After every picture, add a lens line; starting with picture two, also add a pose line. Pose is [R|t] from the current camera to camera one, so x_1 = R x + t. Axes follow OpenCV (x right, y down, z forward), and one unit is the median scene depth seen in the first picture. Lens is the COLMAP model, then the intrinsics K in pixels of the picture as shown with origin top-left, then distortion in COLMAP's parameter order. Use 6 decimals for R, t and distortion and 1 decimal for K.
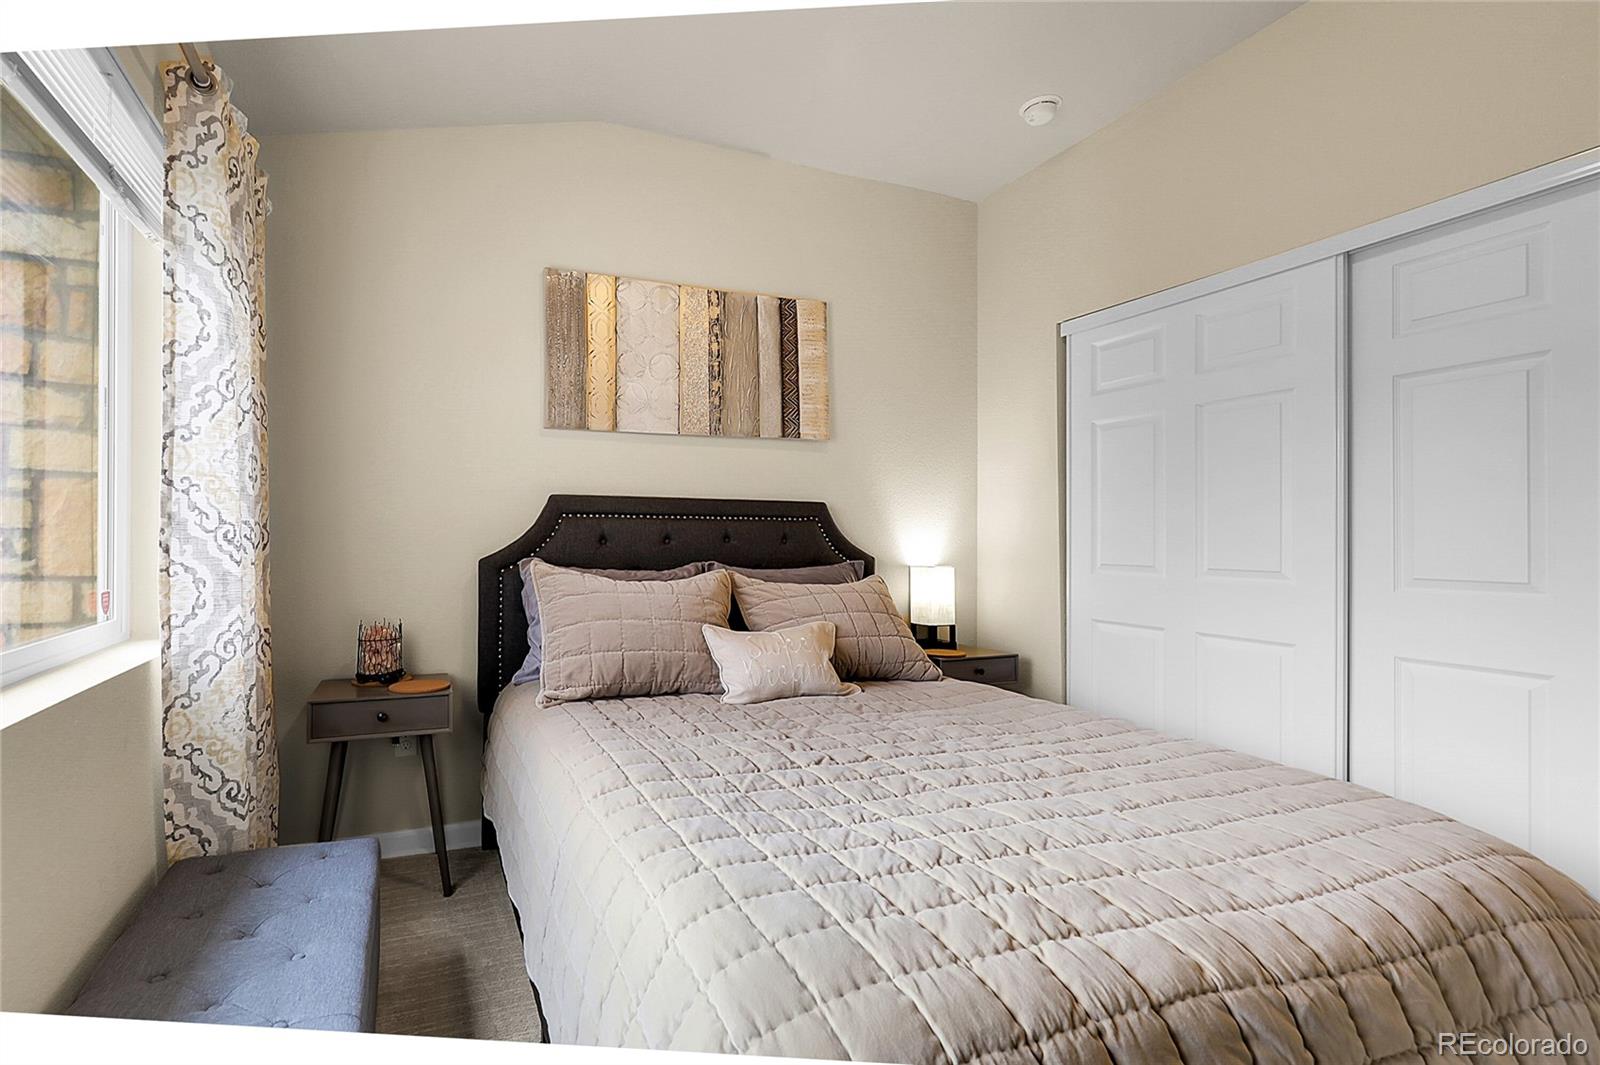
lens RADIAL K [[656.3, 0, 799.8], [0, 656.3, 535.8], [0, 0, 1]] dist [0.001555, 0.000001]
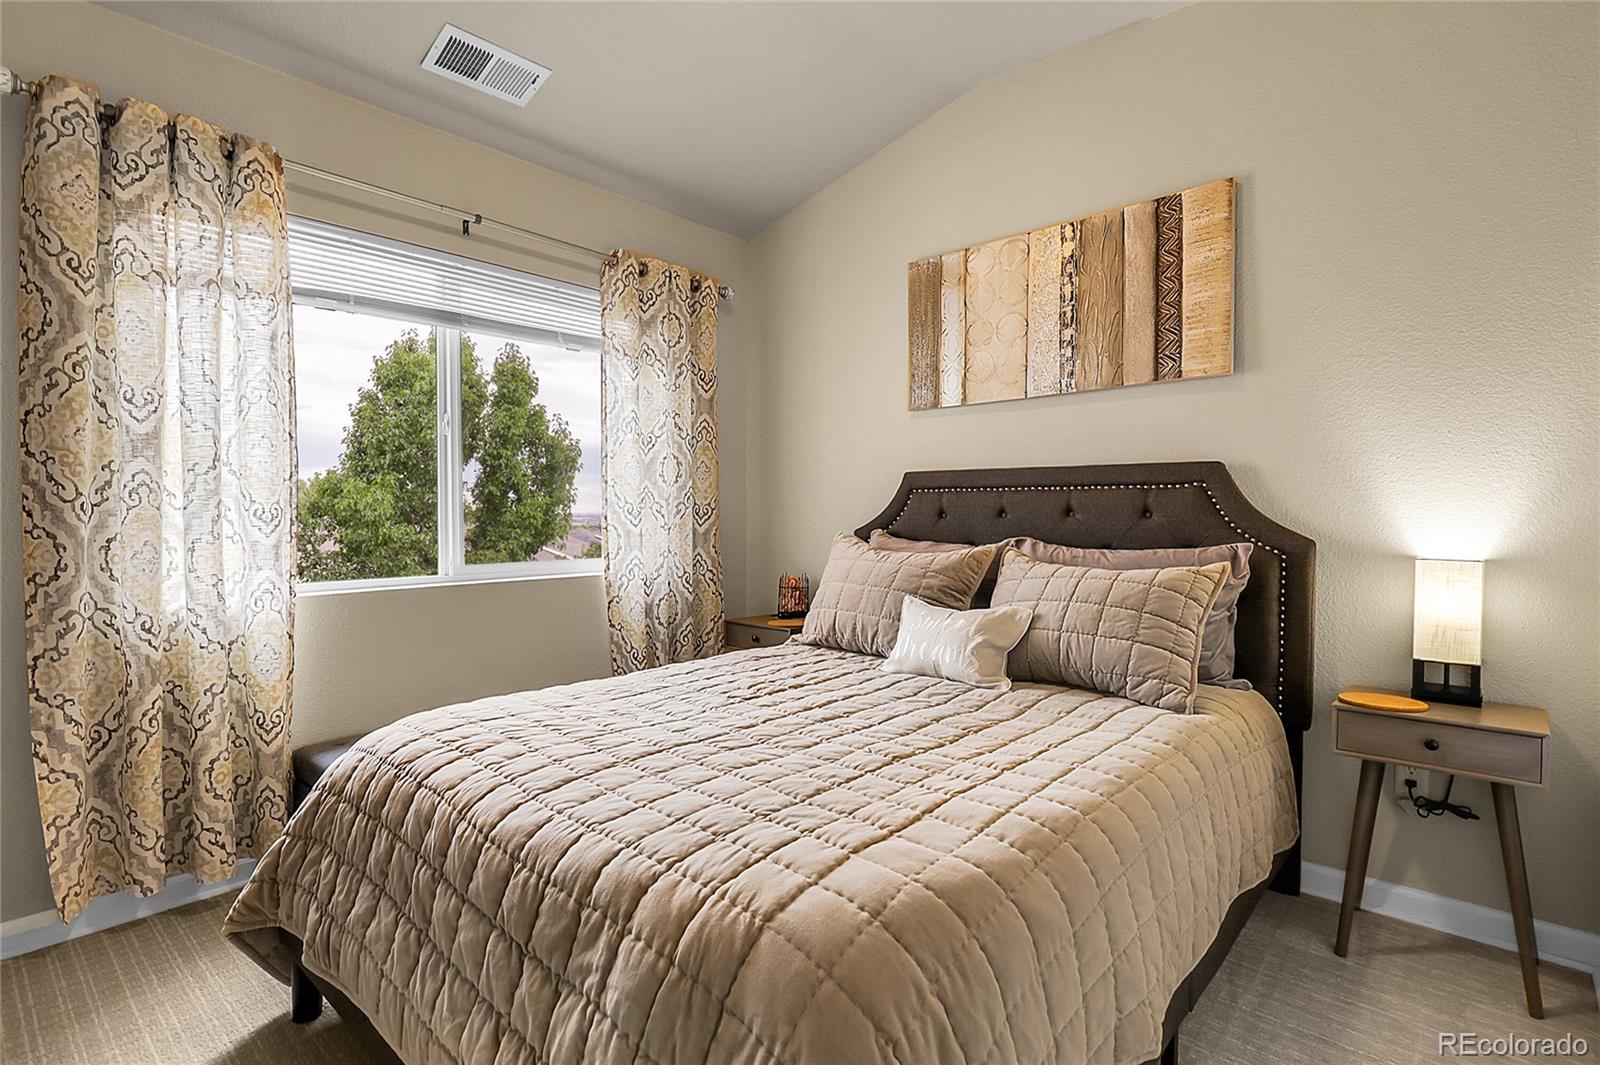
lens RADIAL K [[750.2, 0, 771.6], [0, 750.2, 529.0], [0, 0, 1]] dist [0.001758, 0.000230]
pose [[0.476389, 0.015529, -0.879098, 0.566295], [0.002388, 0.999817, 0.018955, 0.006963], [0.879231, -0.011129, 0.476265, 0.189837]]
